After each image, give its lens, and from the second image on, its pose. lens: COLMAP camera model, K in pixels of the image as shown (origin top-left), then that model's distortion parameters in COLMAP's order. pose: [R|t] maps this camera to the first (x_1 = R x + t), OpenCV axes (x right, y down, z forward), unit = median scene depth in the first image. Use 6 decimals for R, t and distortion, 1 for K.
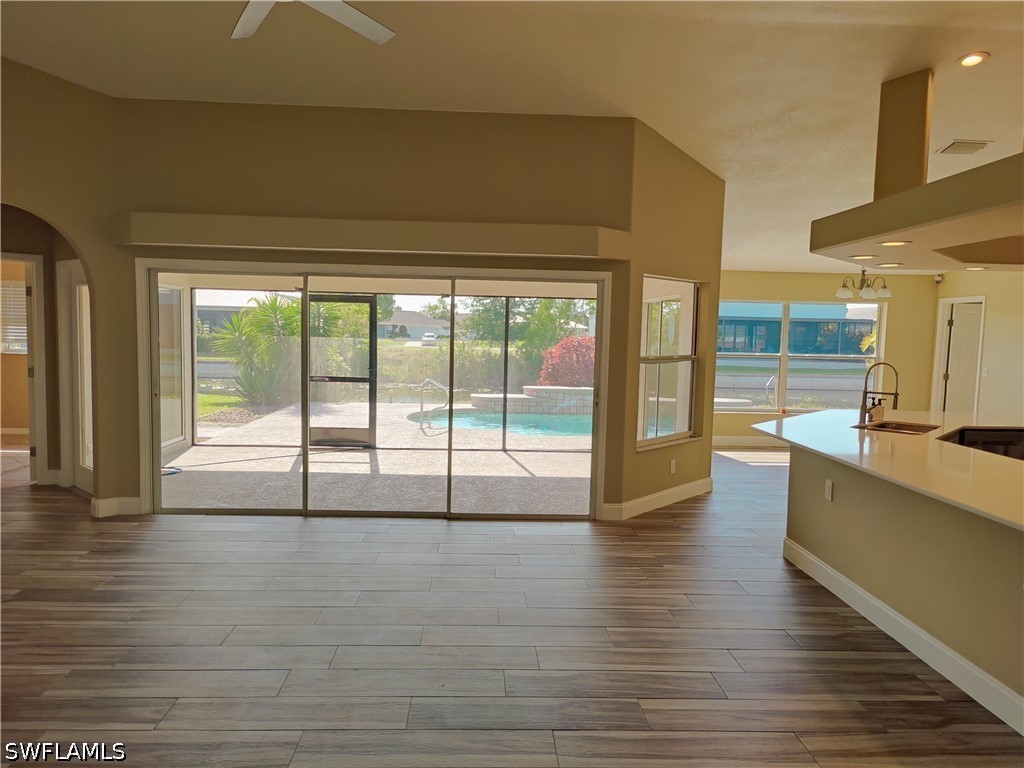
lens RADIAL K [[713.4, 0, 507.3], [0, 713.4, 385.2], [0, 0, 1]] dist [0.044082, -0.034838]
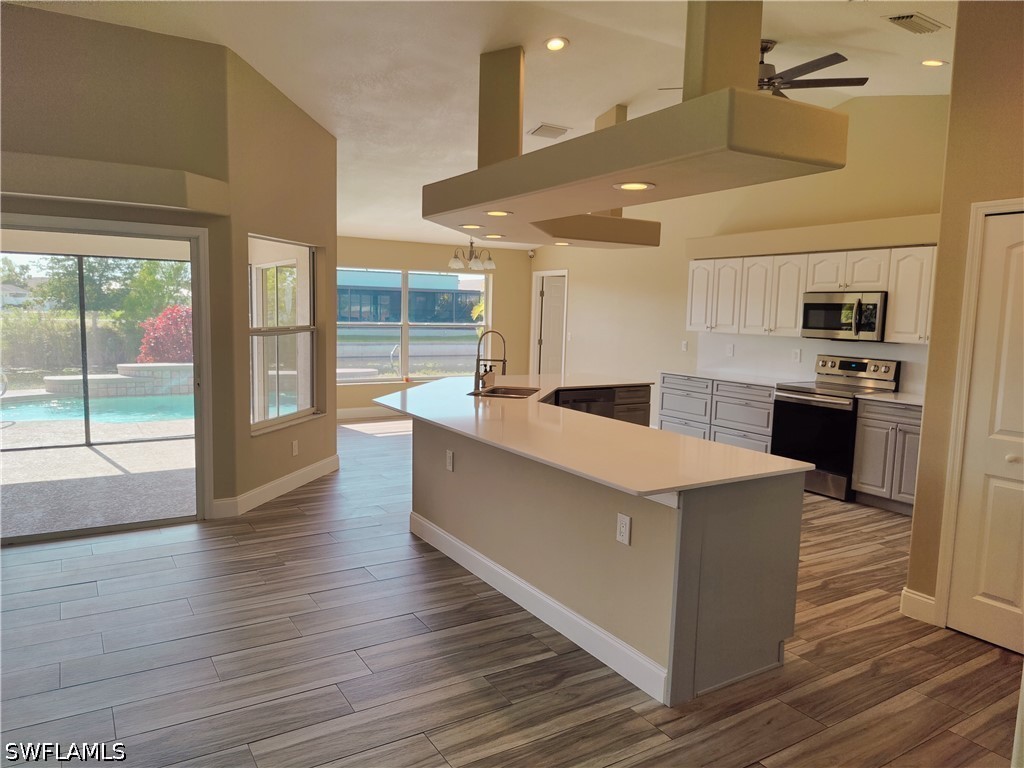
lens RADIAL K [[713.4, 0, 507.3], [0, 713.4, 385.2], [0, 0, 1]] dist [0.044082, -0.034838]
pose [[0.874195, -0.054819, 0.482470, 0.034865], [0.034290, 0.998096, 0.051275, -0.004696], [-0.484362, -0.028280, 0.874410, 0.076999]]
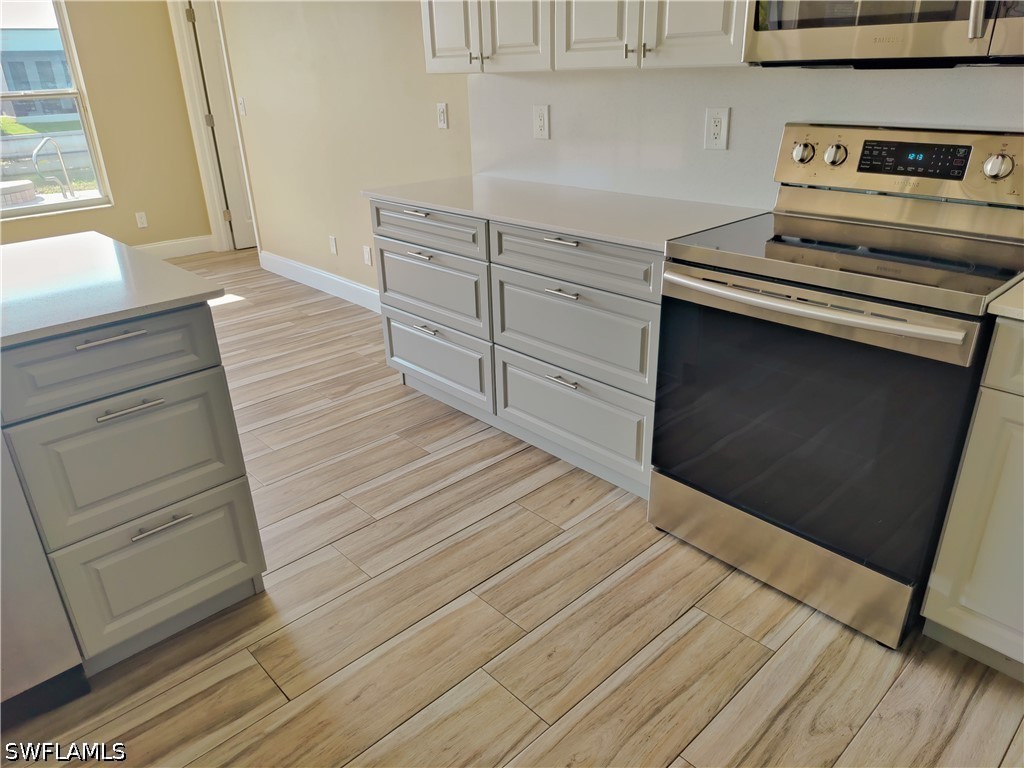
lens RADIAL K [[713.4, 0, 507.3], [0, 713.4, 385.2], [0, 0, 1]] dist [0.044082, -0.034838]
pose [[0.762910, -0.304203, 0.570464, 0.698450], [0.098693, 0.926839, 0.362254, -0.000793], [-0.638928, -0.220066, 0.737117, 0.659981]]
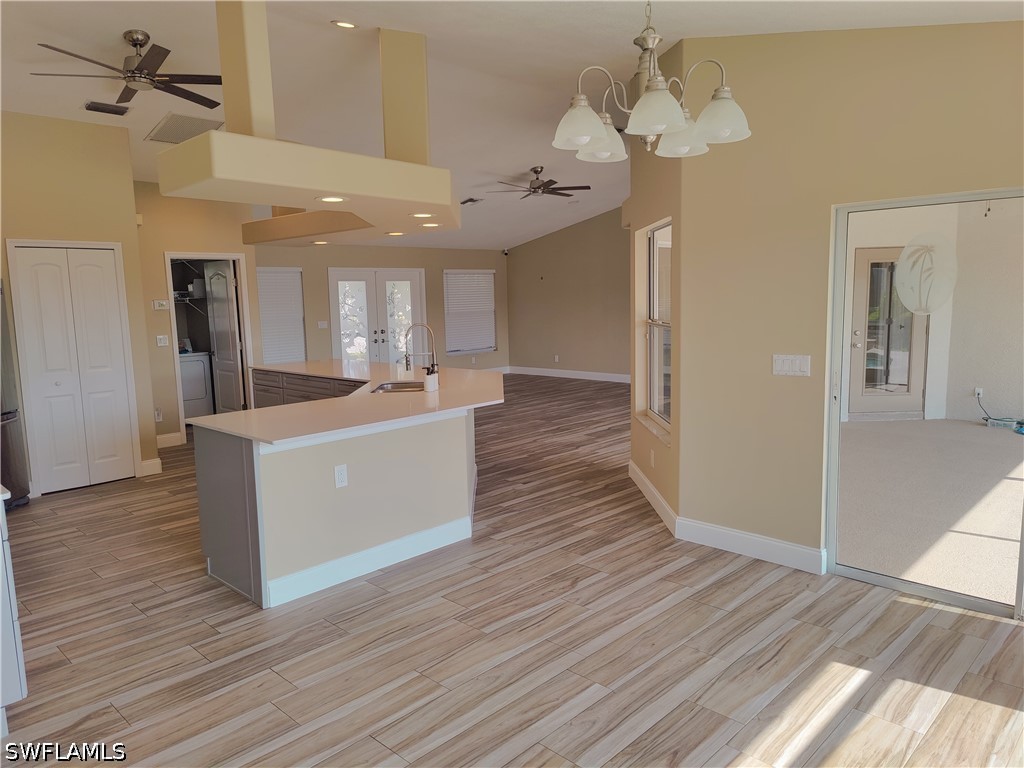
lens RADIAL K [[713.4, 0, 507.3], [0, 713.4, 385.2], [0, 0, 1]] dist [0.044082, -0.034838]
pose [[-0.727597, 0.082207, -0.681062, 1.038968], [-0.044906, 0.984957, 0.166863, -0.110769], [0.684534, 0.151992, -0.712960, 1.682541]]
